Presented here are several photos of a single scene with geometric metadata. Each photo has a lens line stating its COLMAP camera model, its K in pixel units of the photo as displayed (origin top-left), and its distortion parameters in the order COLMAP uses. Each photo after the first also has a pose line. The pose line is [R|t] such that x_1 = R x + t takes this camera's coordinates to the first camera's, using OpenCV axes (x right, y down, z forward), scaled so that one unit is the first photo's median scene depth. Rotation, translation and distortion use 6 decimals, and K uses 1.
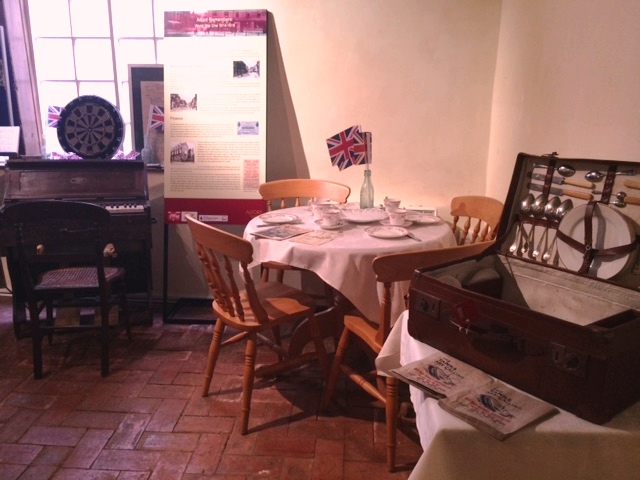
lens RADIAL K [[554.3, 0, 321.4], [0, 554.3, 240.0], [0, 0, 1]] dist [0.046049, -0.033553]
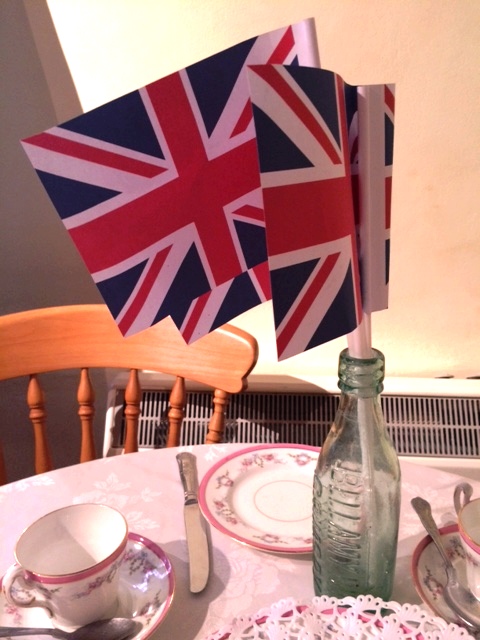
lens RADIAL K [[554.3, 0, 238.2], [0, 554.3, 320.6], [0, 0, 1]] dist [0.046049, -0.033553]
pose [[0.999646, -0.026467, 0.002861, 0.050833], [0.026276, 0.998214, 0.053650, -0.145748], [-0.004275, -0.053556, 0.998556, 0.864883]]
